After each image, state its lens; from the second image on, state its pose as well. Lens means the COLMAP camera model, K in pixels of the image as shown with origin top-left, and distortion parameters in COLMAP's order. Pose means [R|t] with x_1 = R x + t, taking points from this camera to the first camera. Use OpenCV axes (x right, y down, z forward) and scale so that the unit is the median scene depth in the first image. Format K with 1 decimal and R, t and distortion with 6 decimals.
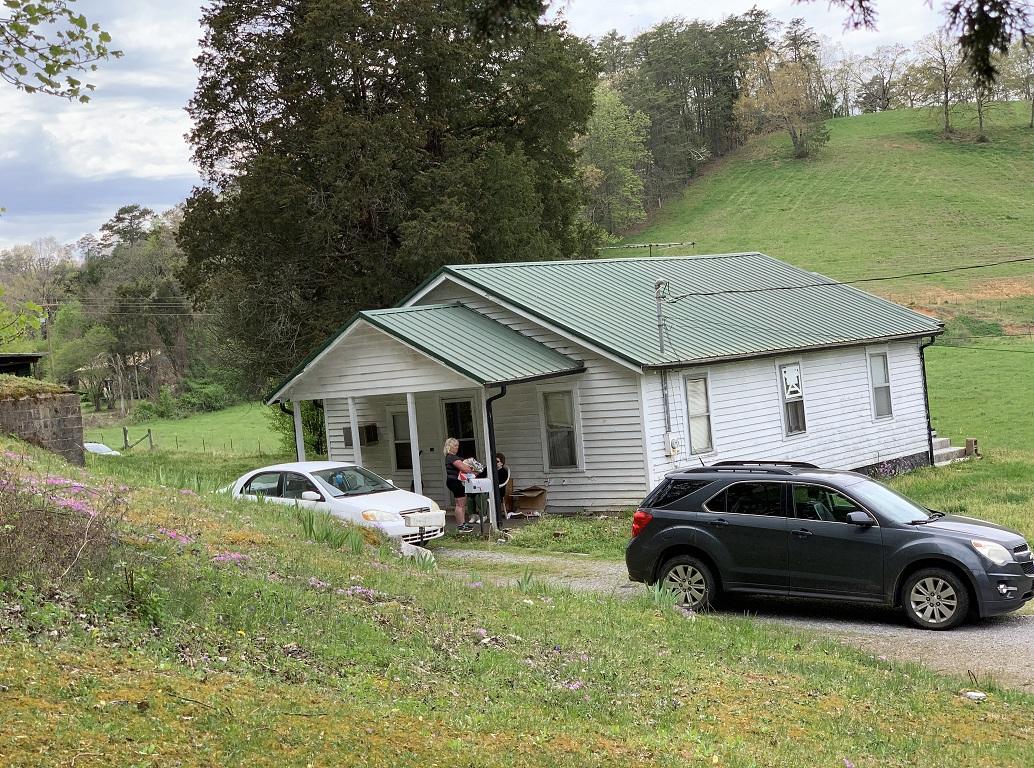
lens RADIAL K [[1727.6, 0, 517.9], [0, 1727.6, 385.7], [0, 0, 1]] dist [0.001170, -0.107679]
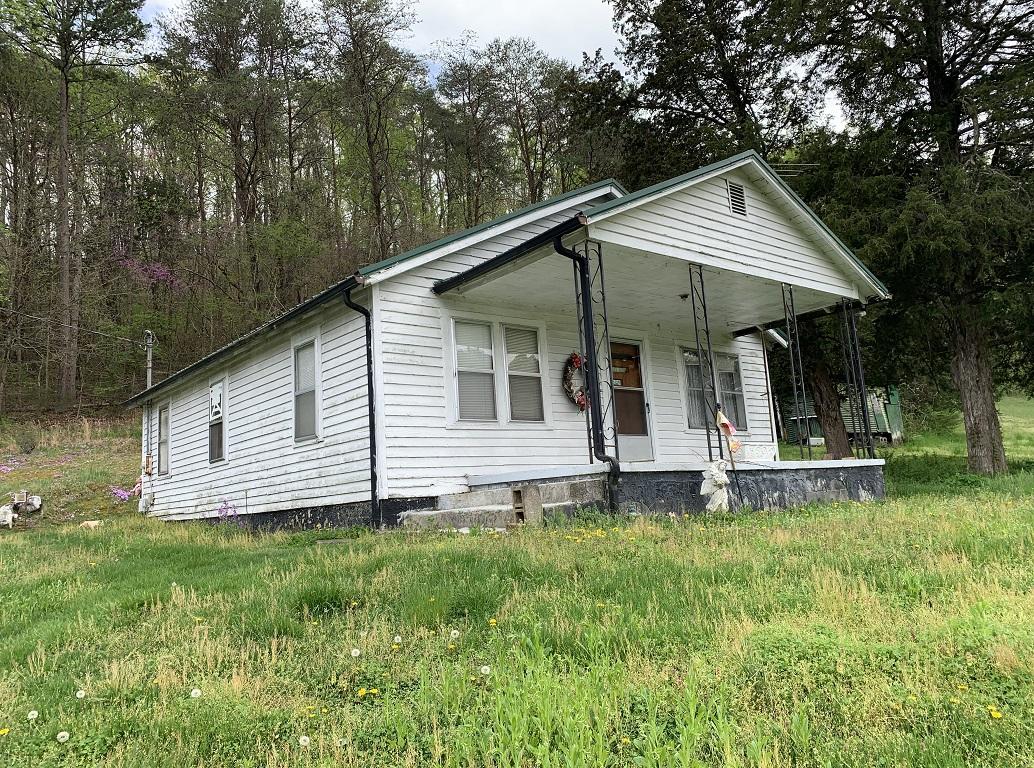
lens RADIAL K [[778.8, 0, 517.0], [0, 778.8, 384.0], [0, 0, 1]] dist [0.048005, -0.003220]
pose [[-0.154898, -0.052174, -0.986552, 0.481425], [0.046812, 0.997095, -0.060081, 0.018264], [0.986821, -0.055489, -0.152006, 1.097976]]
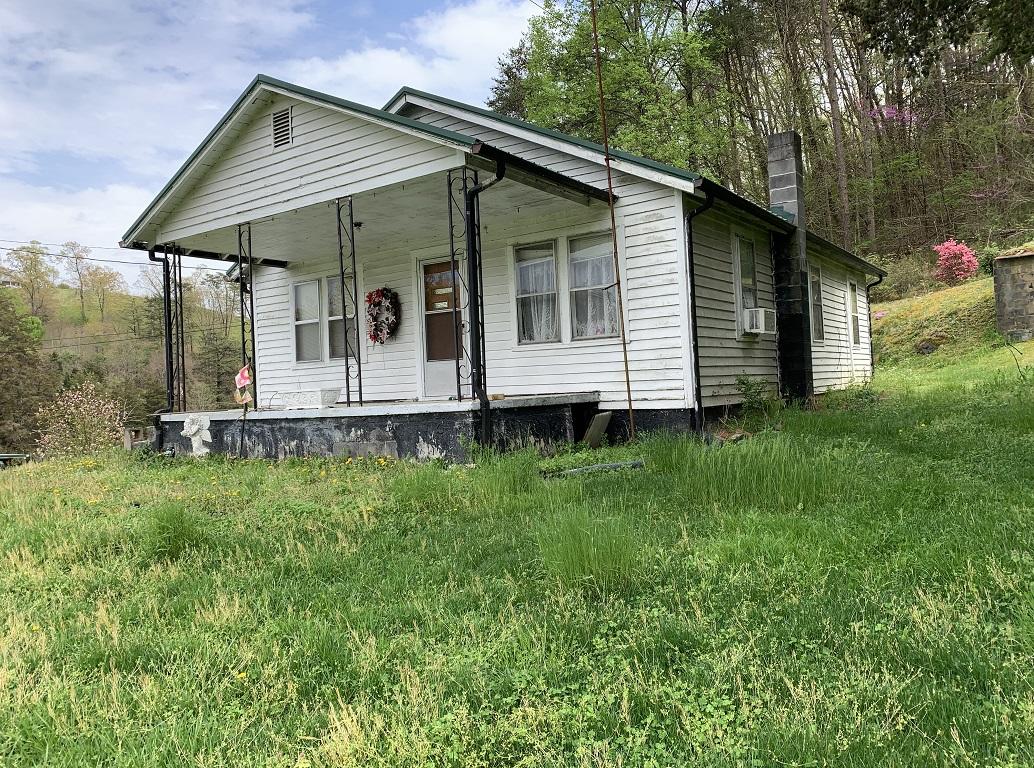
lens RADIAL K [[790.3, 0, 530.0], [0, 790.3, 381.3], [0, 0, 1]] dist [0.164965, -0.411150]
pose [[-0.984118, 0.136813, -0.113114, 0.152684], [0.134522, 0.990524, 0.027674, 0.026447], [0.115828, 0.012018, -0.993197, 1.417662]]
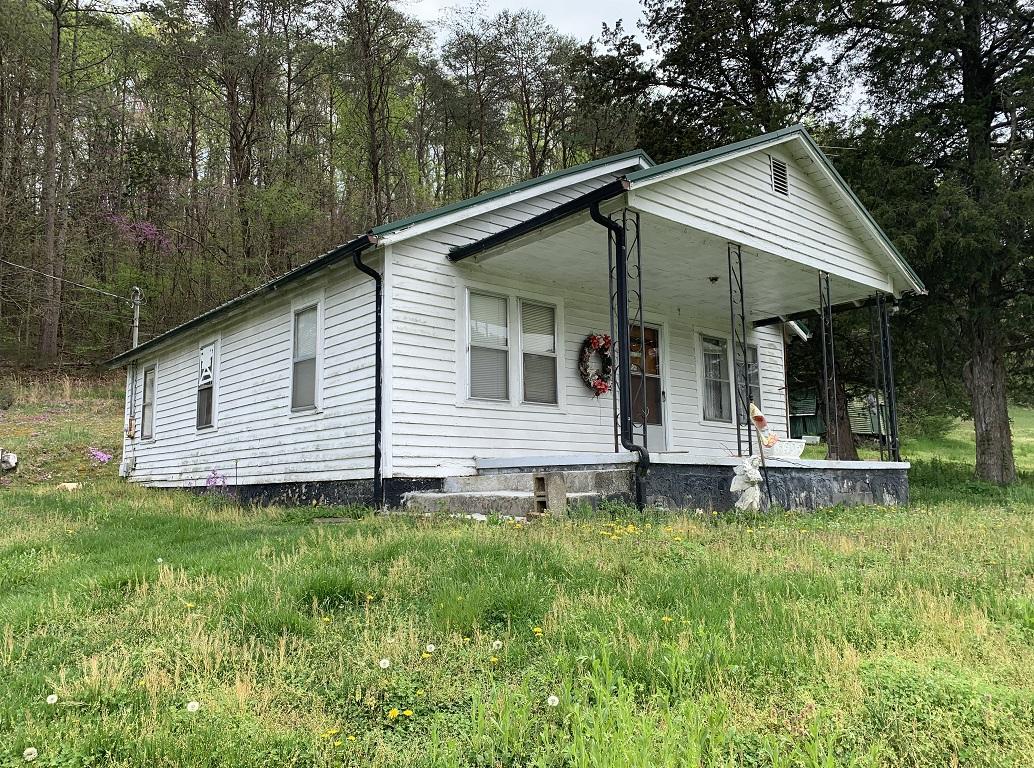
lens RADIAL K [[778.6, 0, 512.7], [0, 778.6, 391.8], [0, 0, 1]] dist [0.042419, -0.001782]
pose [[-0.137726, -0.029169, -0.990041, 0.464959], [-0.006266, 0.999572, -0.028578, 0.018709], [0.990451, 0.002268, -0.137850, 1.084763]]
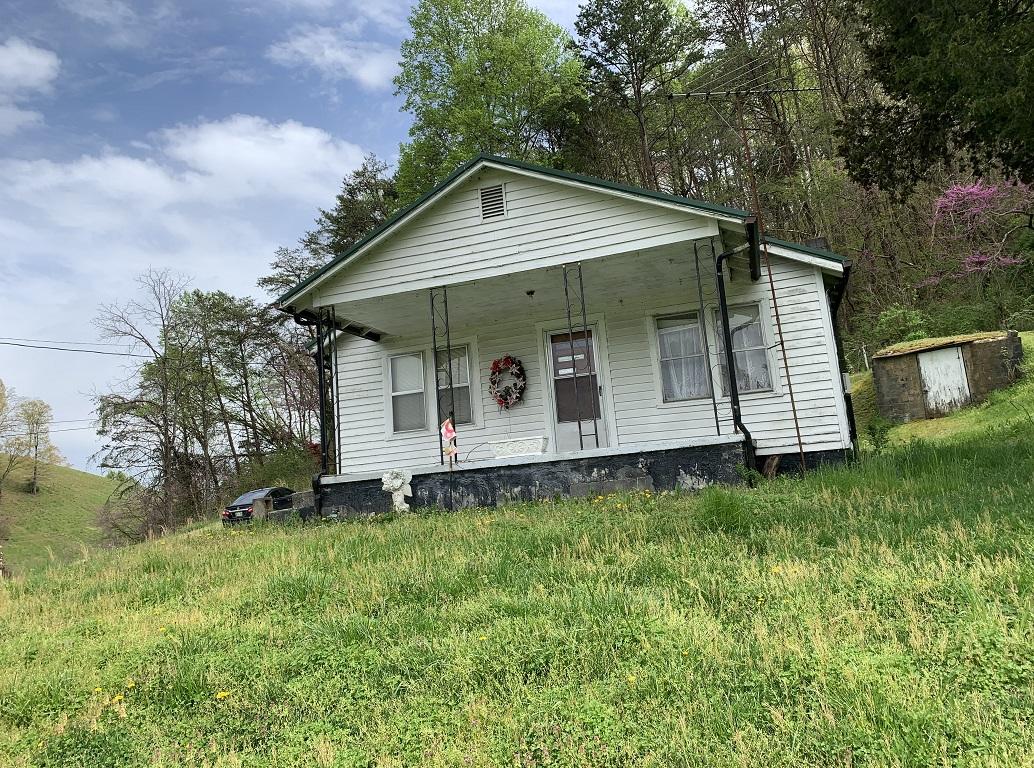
lens RADIAL K [[817.1, 0, 517.0], [0, 817.1, 384.0], [0, 0, 1]] dist [0.056750, -0.073126]
pose [[-0.907327, 0.112798, -0.405011, 0.315531], [0.157185, 0.984488, -0.077949, 0.029708], [0.389936, -0.134387, -0.910983, 1.409051]]
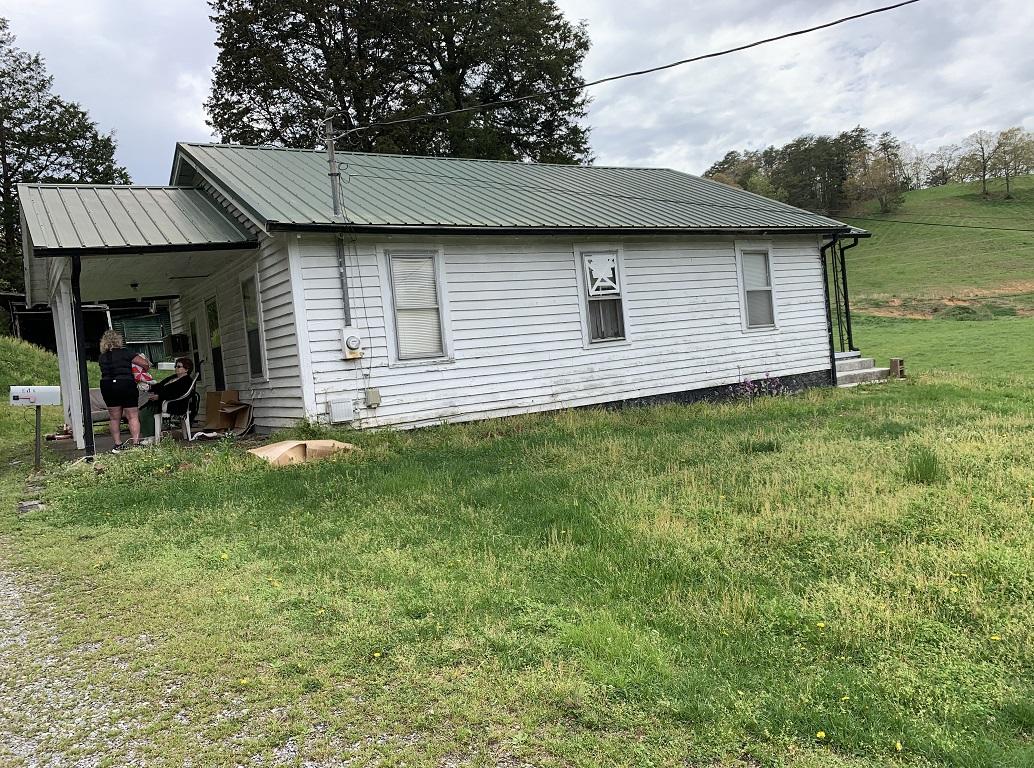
lens RADIAL K [[817.1, 0, 517.0], [0, 817.1, 384.0], [0, 0, 1]] dist [0.056750, -0.073126]
pose [[0.960853, 0.013061, -0.276750, 0.203645], [-0.003225, 0.999348, 0.035965, 0.031107], [0.277040, -0.033664, 0.960269, 0.568807]]
